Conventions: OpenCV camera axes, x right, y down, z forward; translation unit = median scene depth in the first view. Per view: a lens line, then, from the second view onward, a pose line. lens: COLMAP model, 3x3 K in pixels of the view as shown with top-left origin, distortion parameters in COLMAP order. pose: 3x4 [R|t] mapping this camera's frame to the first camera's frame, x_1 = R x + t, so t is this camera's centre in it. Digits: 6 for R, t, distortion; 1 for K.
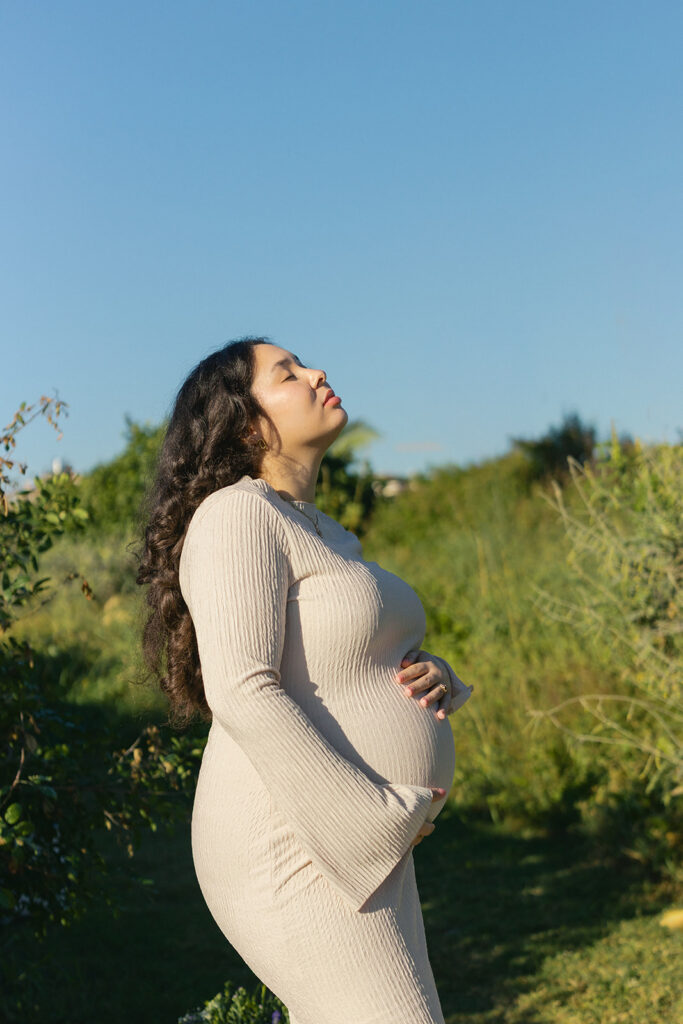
lens RADIAL K [[2214.9, 0, 341.5], [0, 2214.9, 512.0], [0, 0, 1]] dist [-0.022323, -0.342951]
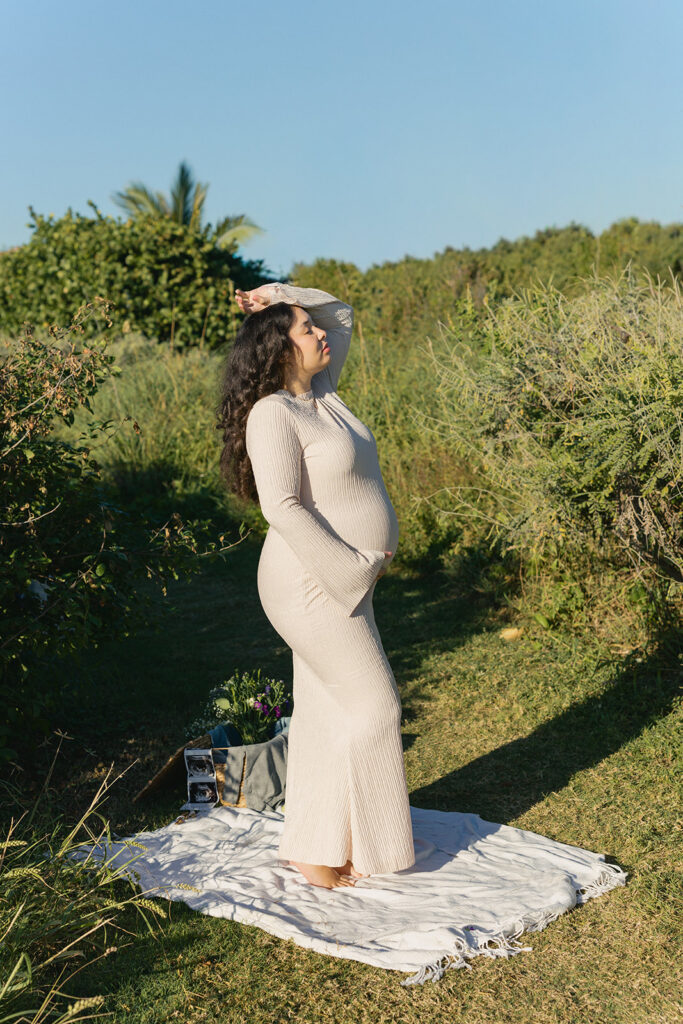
lens RADIAL K [[1992.1, 0, 341.5], [0, 1992.1, 512.0], [0, 0, 1]] dist [0.224636, -0.375497]
pose [[0.998091, -0.010107, 0.060924, -0.045849], [0.003236, 0.993720, 0.111844, -0.051144], [-0.061672, -0.111433, 0.991856, -0.340756]]
